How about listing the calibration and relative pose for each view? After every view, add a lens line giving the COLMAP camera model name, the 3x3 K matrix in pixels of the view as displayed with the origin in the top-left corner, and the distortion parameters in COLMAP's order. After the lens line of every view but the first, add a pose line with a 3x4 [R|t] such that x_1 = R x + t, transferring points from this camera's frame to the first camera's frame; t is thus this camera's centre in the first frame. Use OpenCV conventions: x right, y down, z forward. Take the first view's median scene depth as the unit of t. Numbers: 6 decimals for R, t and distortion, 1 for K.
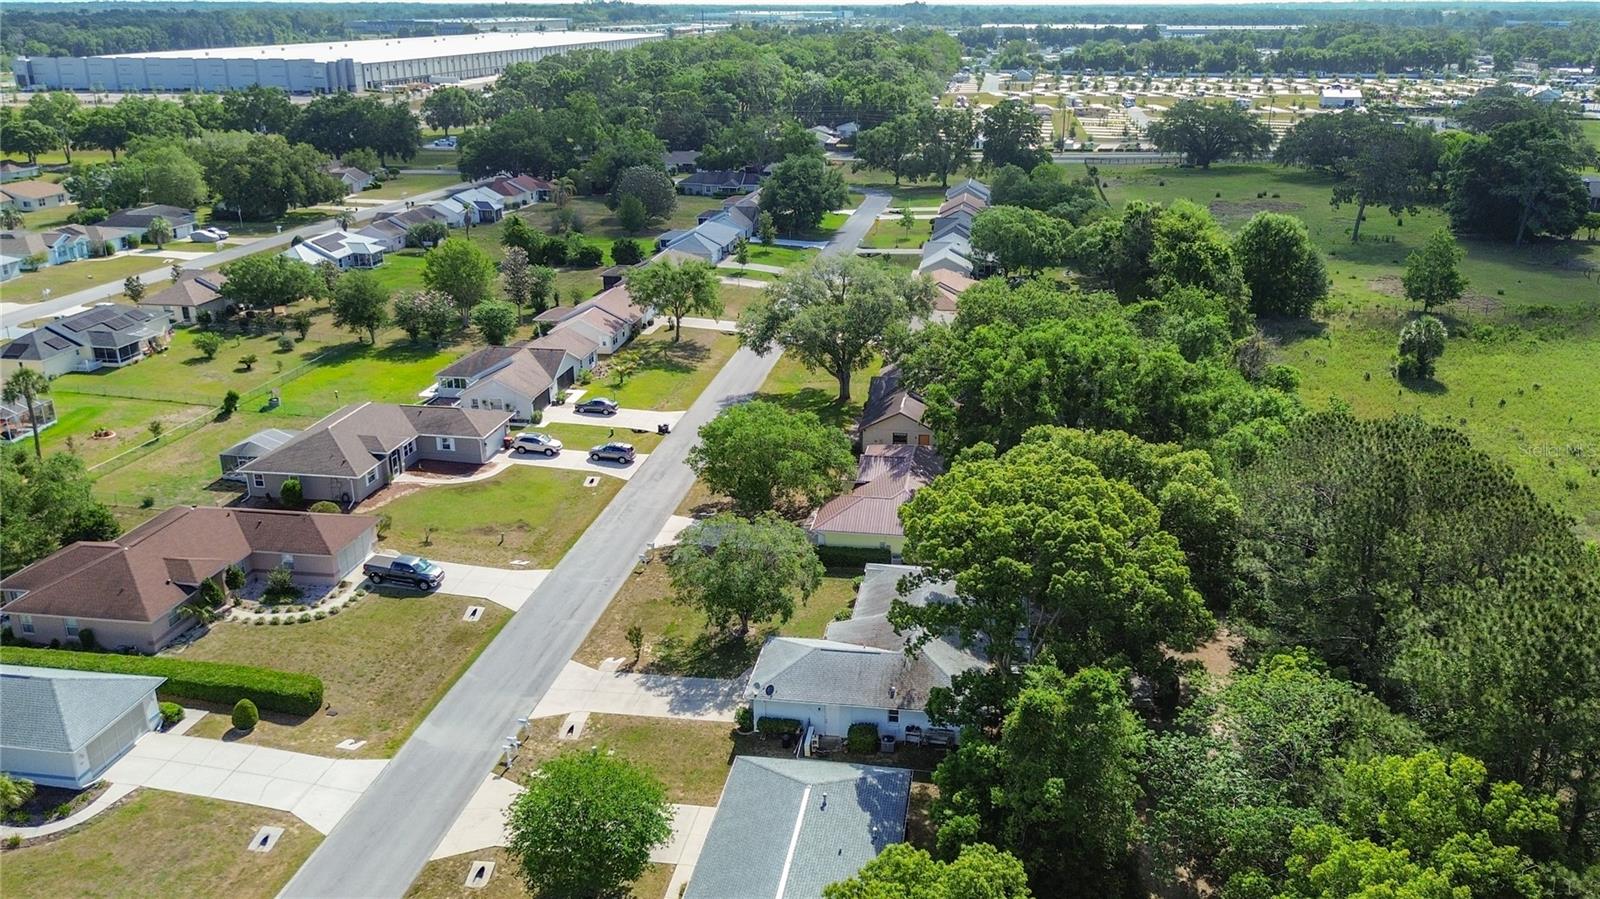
lens RADIAL K [[1225.3, 0, 820.4], [0, 1225.3, 446.2], [0, 0, 1]] dist [0.065511, -0.081602]
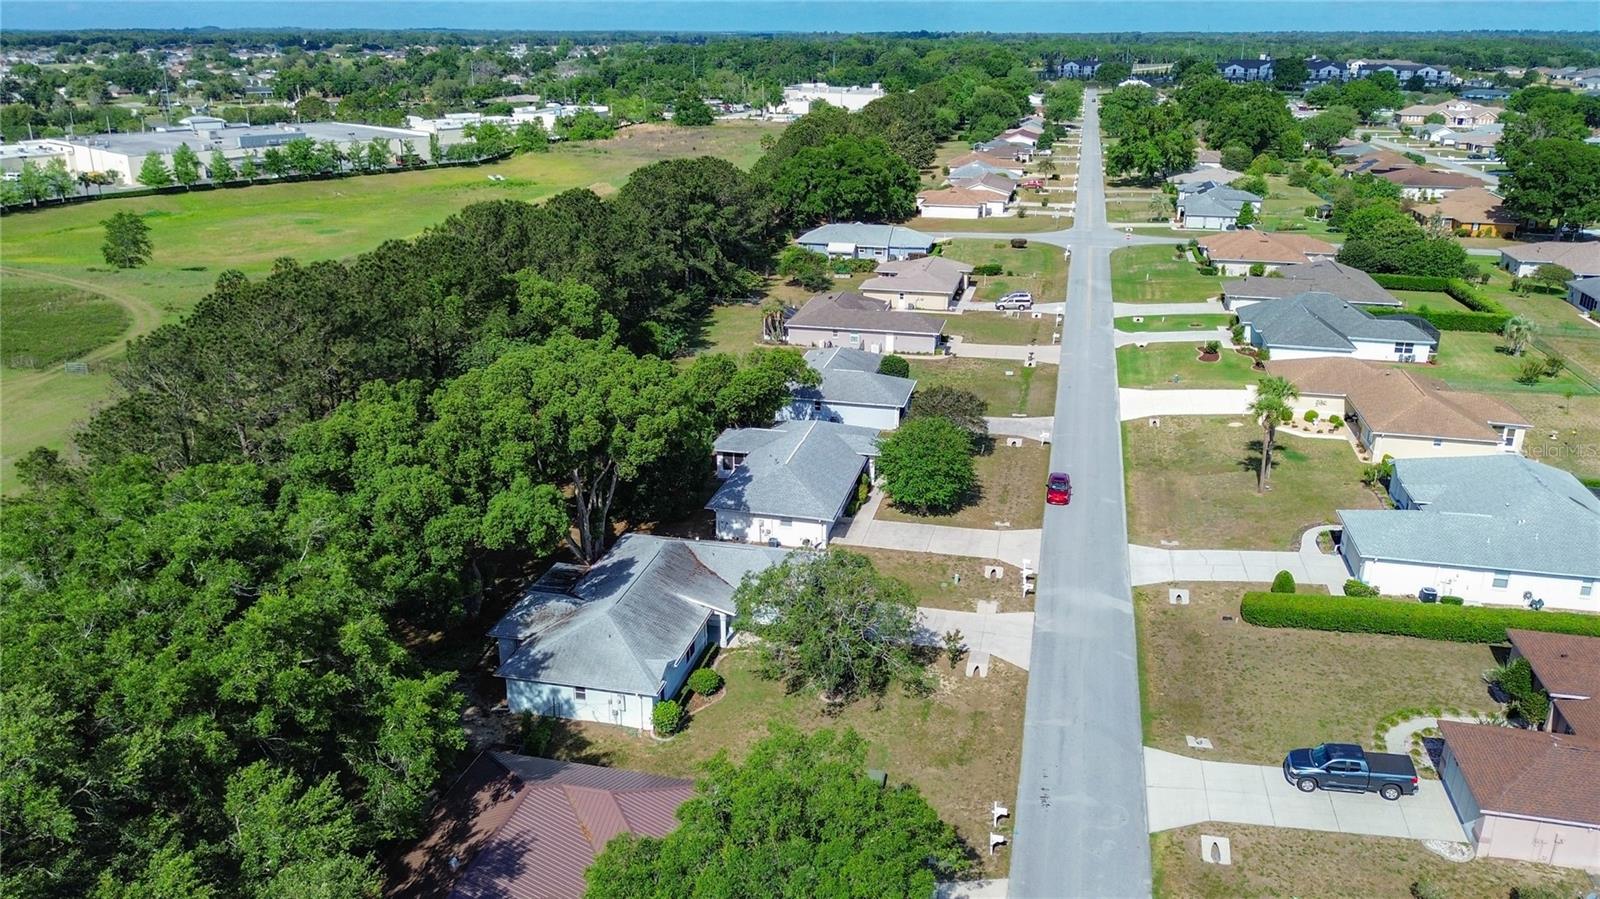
lens RADIAL K [[1167.7, 0, 799.0], [0, 1167.7, 446.8], [0, 0, 1]] dist [0.037380, -0.071454]
pose [[-0.996724, -0.031548, 0.074468, -0.069428], [0.022520, 0.776101, 0.630207, -0.341577], [-0.077677, 0.629819, -0.772848, 1.109880]]
